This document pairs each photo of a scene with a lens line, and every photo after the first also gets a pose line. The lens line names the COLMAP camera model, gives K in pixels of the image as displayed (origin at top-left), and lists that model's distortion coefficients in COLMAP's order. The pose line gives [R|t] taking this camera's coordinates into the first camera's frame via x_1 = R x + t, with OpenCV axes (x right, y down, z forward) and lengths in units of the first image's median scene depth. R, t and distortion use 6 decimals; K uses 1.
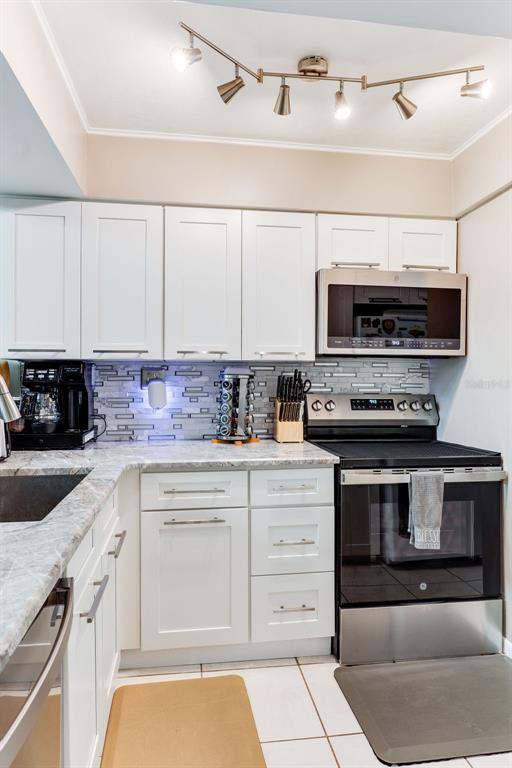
lens RADIAL K [[479.3, 0, 256.0], [0, 479.3, 384.0], [0, 0, 1]] dist [0.001371, 0.000549]
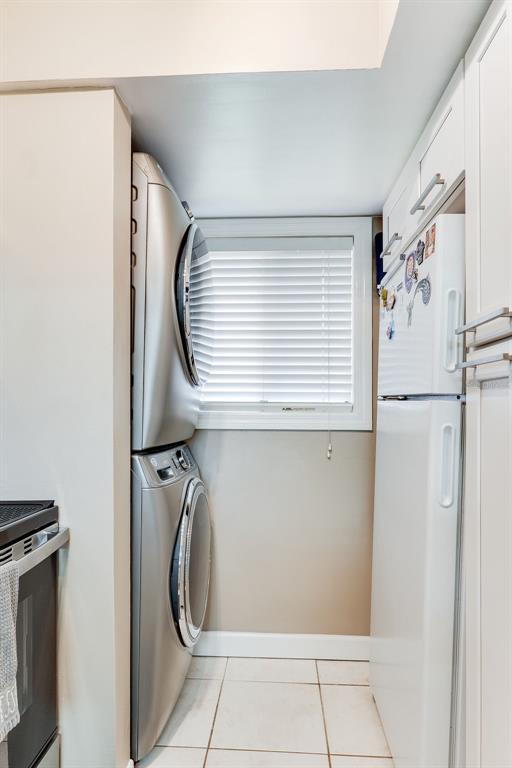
lens RADIAL K [[474.8, 0, 251.5], [0, 474.8, 403.4], [0, 0, 1]] dist [-0.000443, -0.000035]
pose [[0.205039, 0.006798, 0.978730, -0.043420], [0.006813, 0.999942, -0.008373, 0.020654], [-0.978730, 0.008385, 0.204981, 0.554409]]
